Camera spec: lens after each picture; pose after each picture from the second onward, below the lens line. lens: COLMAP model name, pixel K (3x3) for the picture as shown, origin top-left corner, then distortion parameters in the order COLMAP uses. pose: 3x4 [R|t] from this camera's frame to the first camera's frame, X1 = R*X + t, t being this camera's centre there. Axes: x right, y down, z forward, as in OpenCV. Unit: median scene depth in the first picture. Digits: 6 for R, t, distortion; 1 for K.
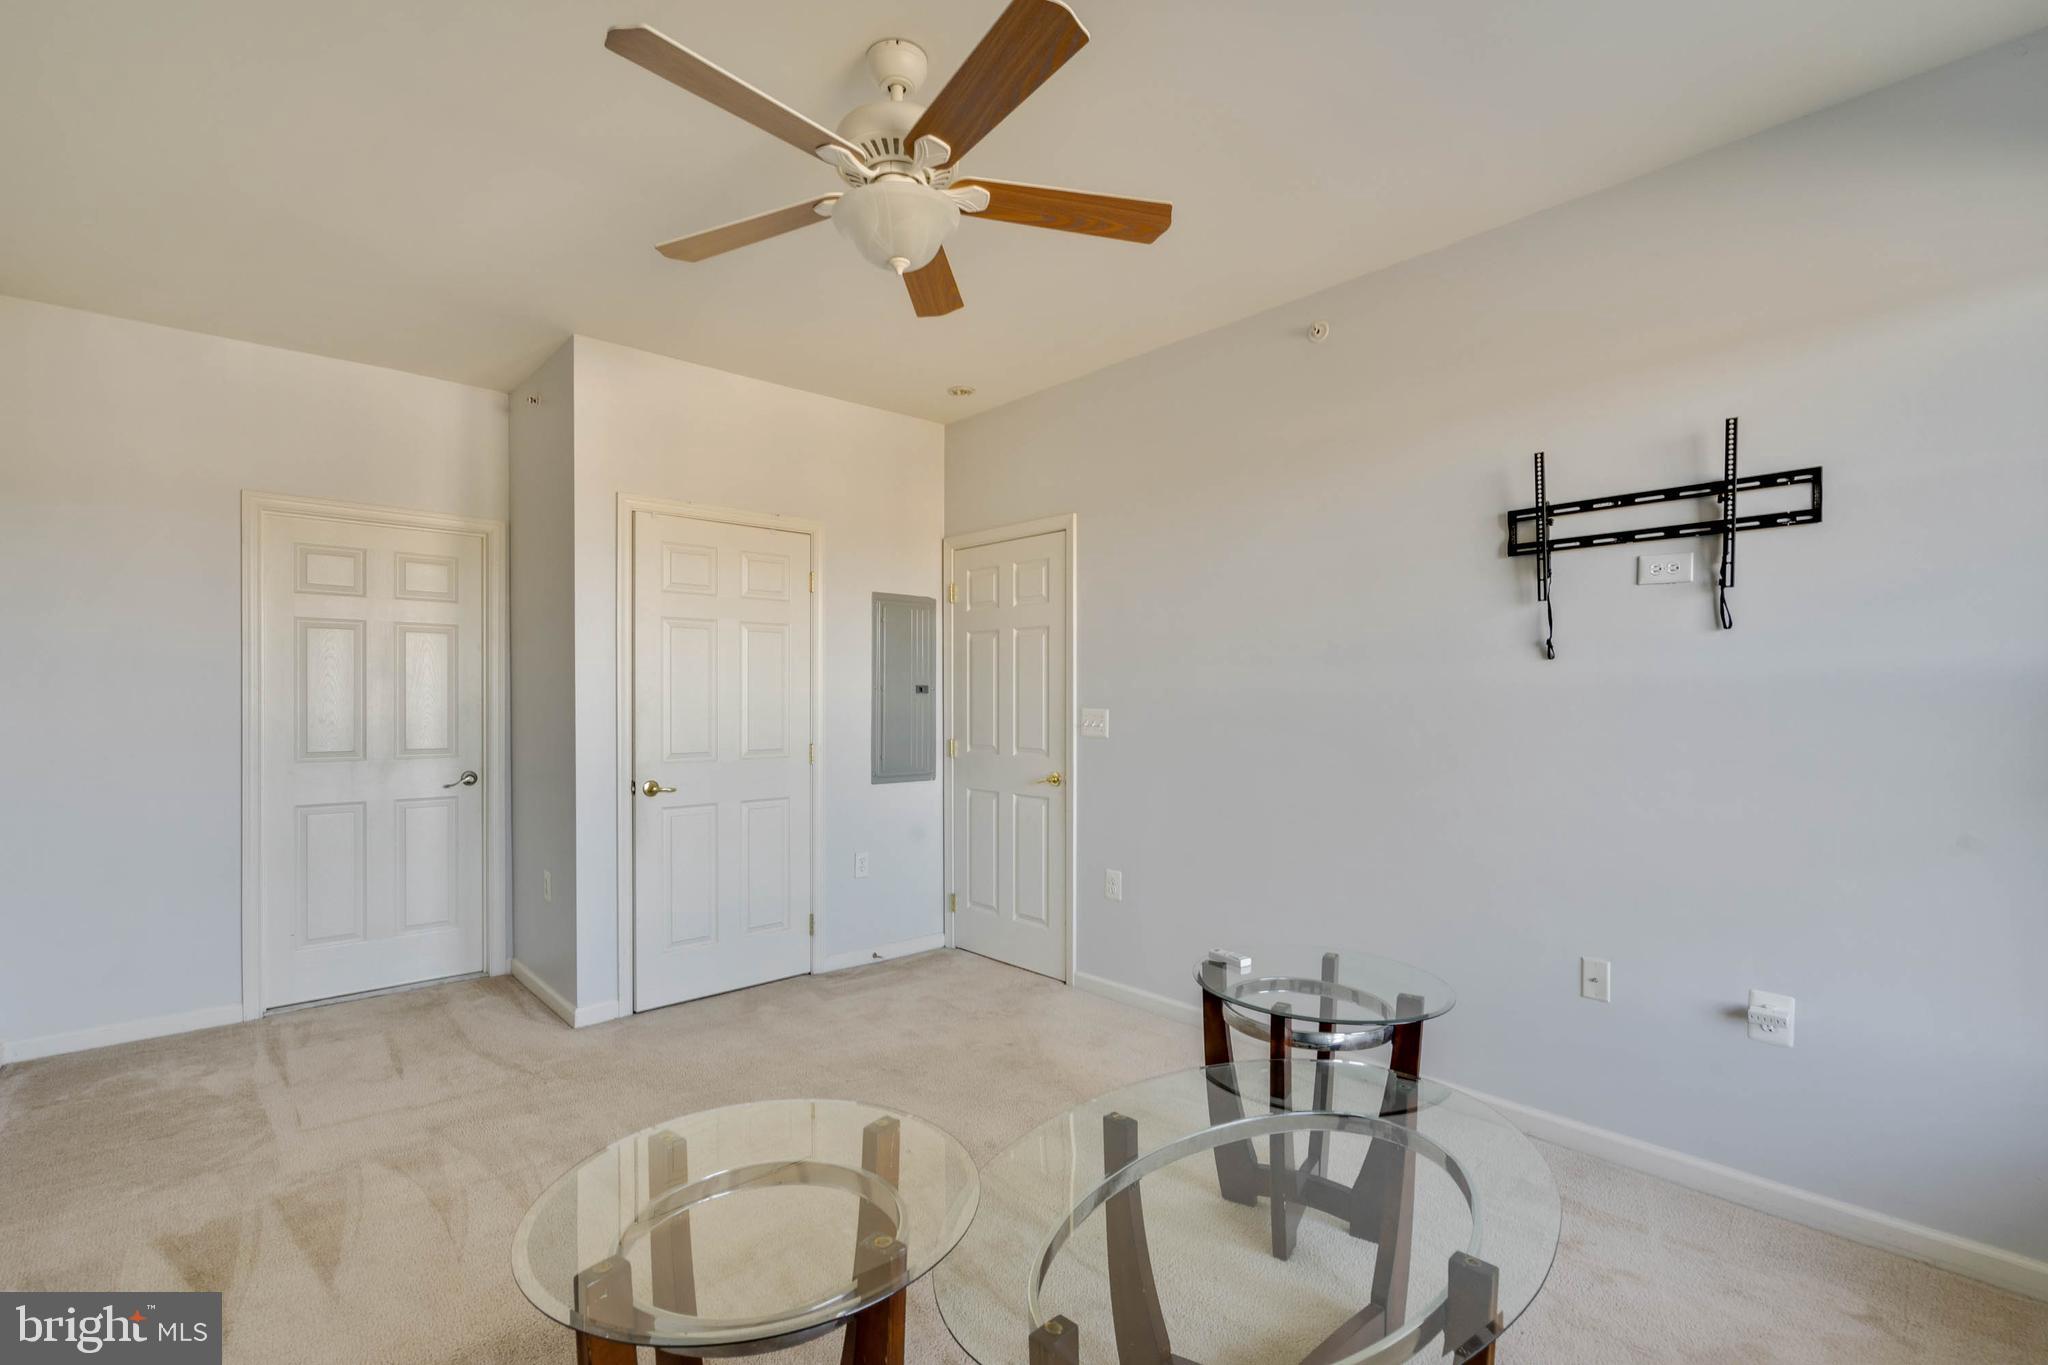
lens RADIAL K [[919.1, 0, 1024.0], [0, 919.1, 682.5], [0, 0, 1]] dist [0.001156, 0.000865]
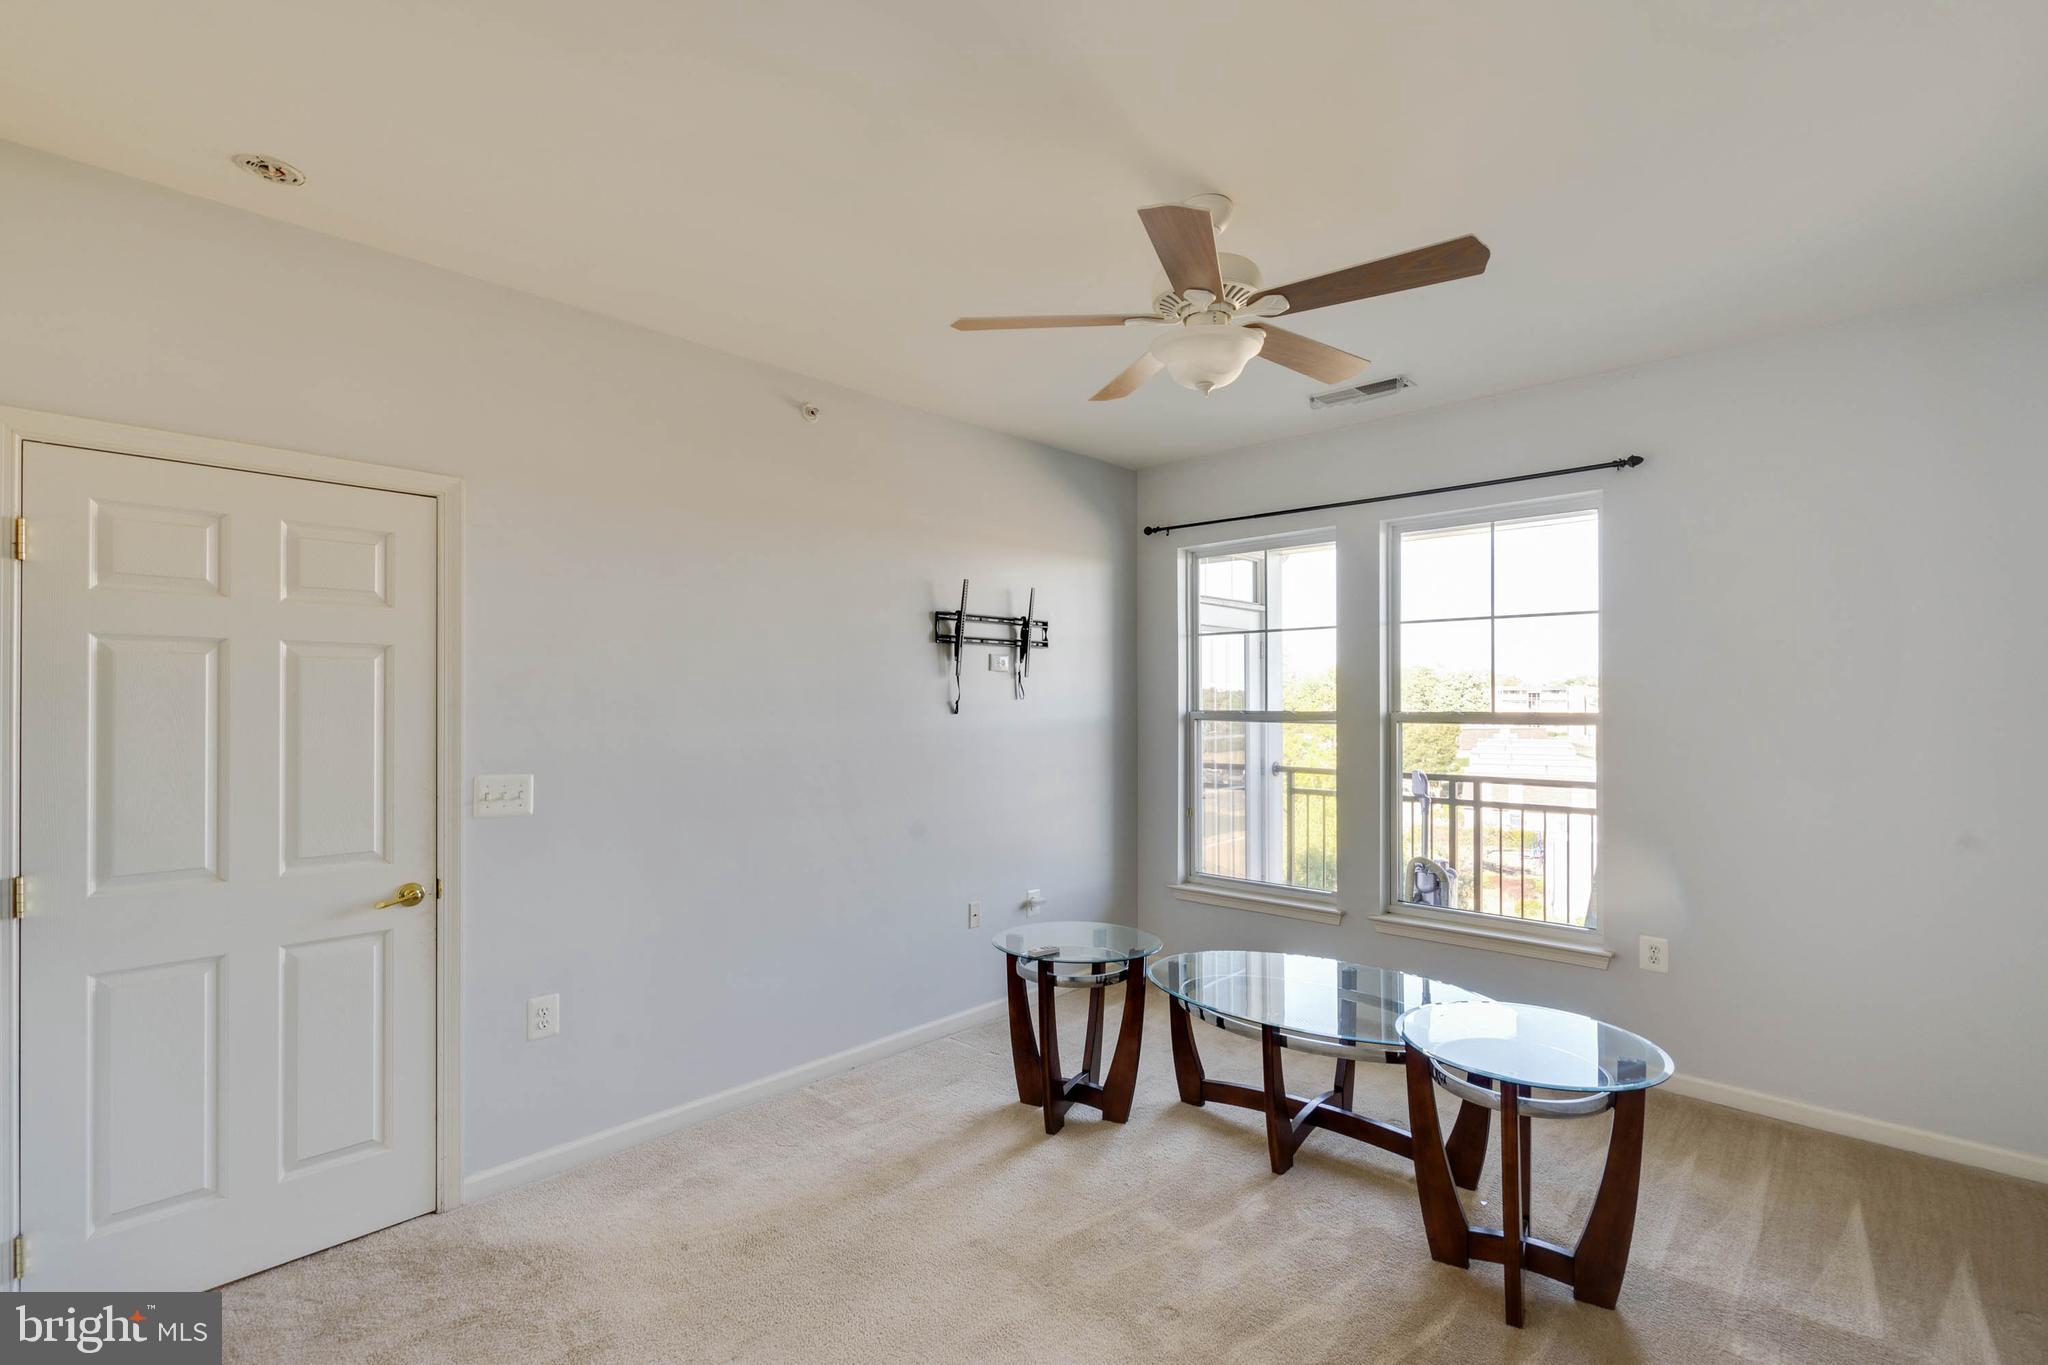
lens RADIAL K [[919.1, 0, 1024.0], [0, 919.1, 682.5], [0, 0, 1]] dist [0.001156, 0.000865]
pose [[-0.064116, 0.016766, 0.997802, -0.914931], [-0.016230, 0.999709, -0.017841, -0.049949], [-0.997810, -0.017338, -0.063825, 0.943595]]
